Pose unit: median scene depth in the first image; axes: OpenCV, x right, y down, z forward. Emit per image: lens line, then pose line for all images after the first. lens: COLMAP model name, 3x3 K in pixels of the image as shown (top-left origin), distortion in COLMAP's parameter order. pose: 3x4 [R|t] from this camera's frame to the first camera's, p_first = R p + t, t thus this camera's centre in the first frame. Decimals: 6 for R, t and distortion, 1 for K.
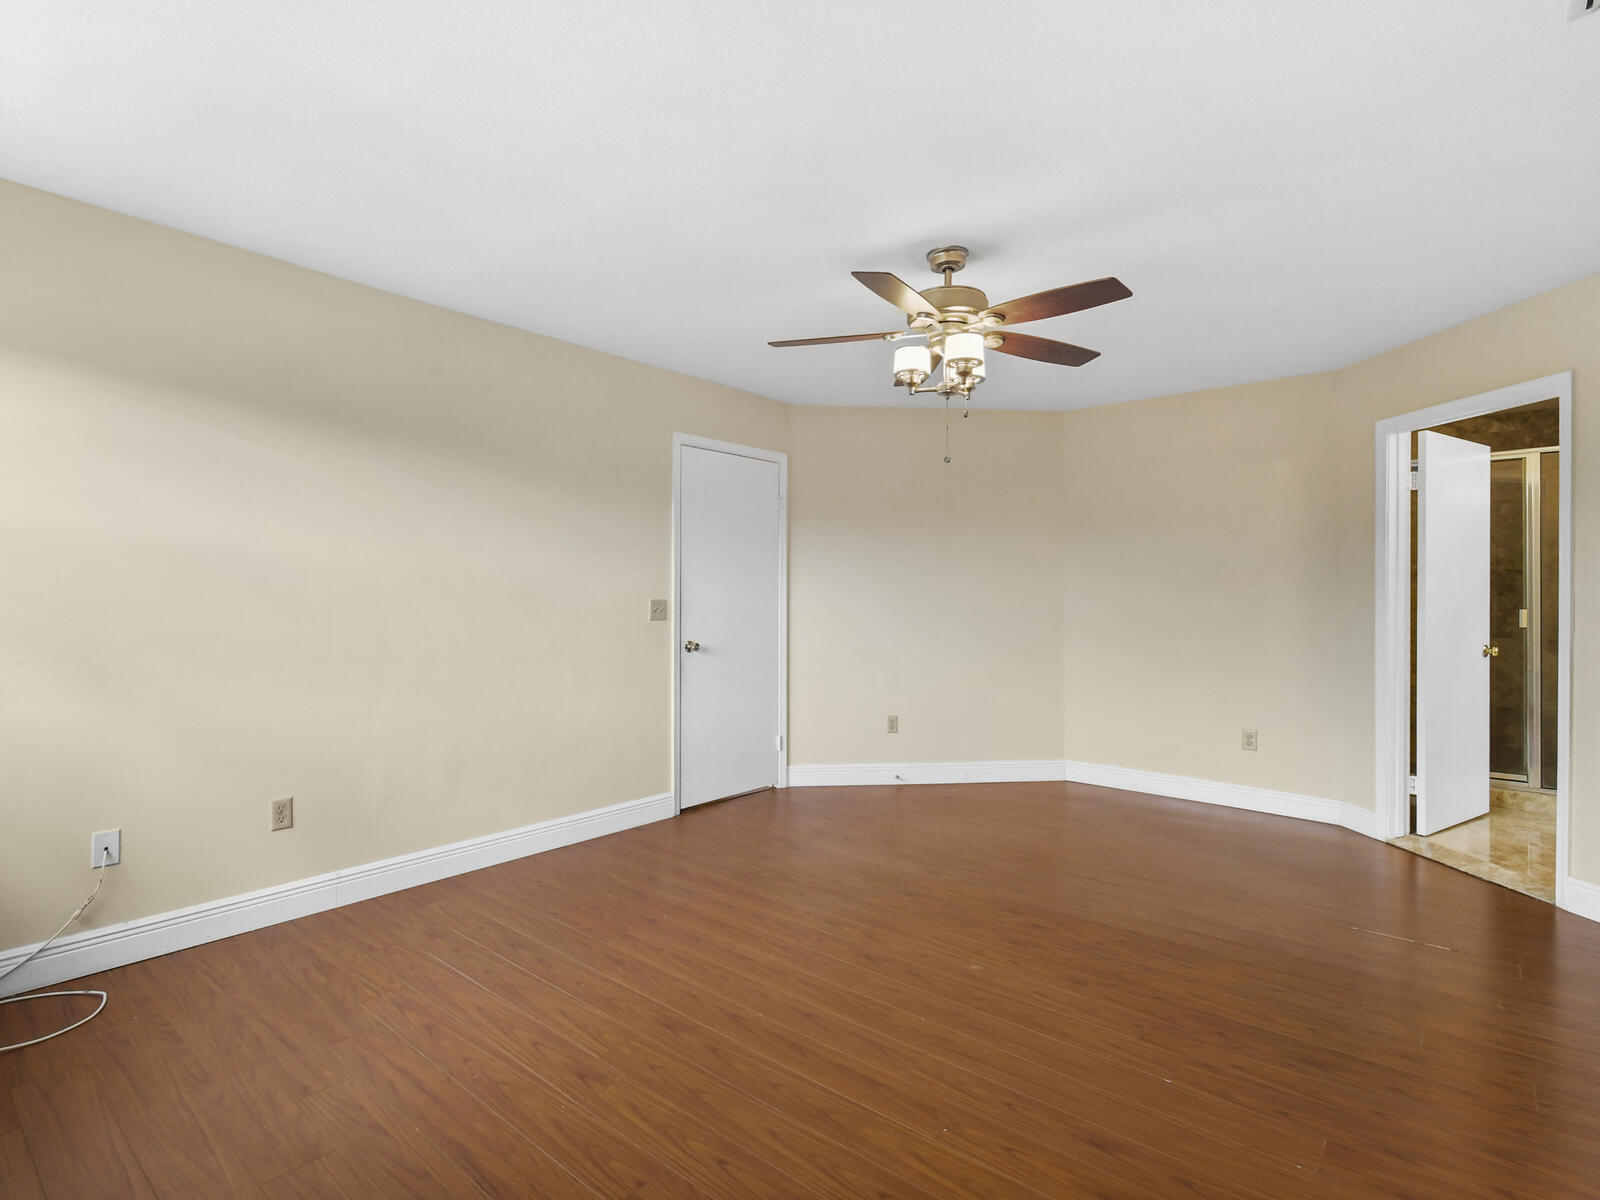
lens RADIAL K [[801.9, 0, 800.0], [0, 801.9, 600.0], [0, 0, 1]] dist [-0.000738, 0.000032]
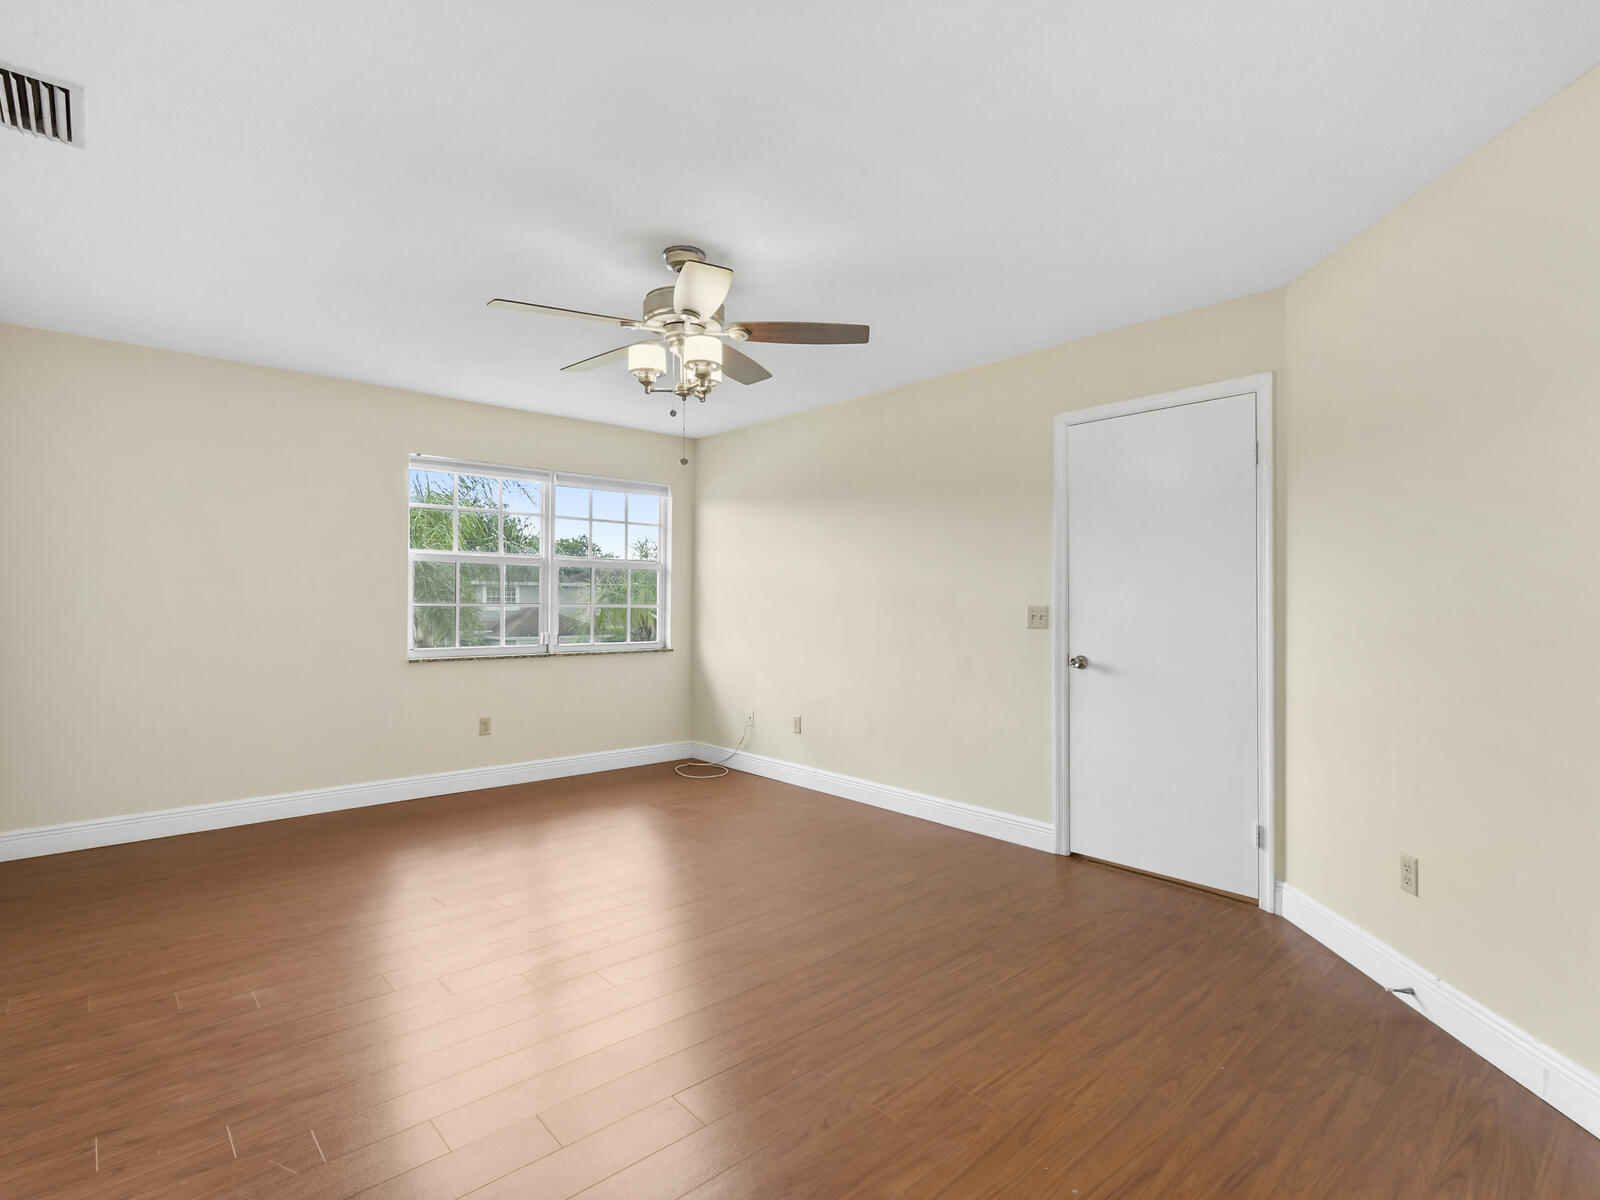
lens RADIAL K [[801.9, 0, 800.0], [0, 801.9, 600.0], [0, 0, 1]] dist [-0.000738, 0.000032]
pose [[-0.126143, -0.009203, -0.991969, 0.735605], [-0.016592, 0.999837, -0.007167, 0.005028], [0.991873, 0.015554, -0.126275, 0.824227]]
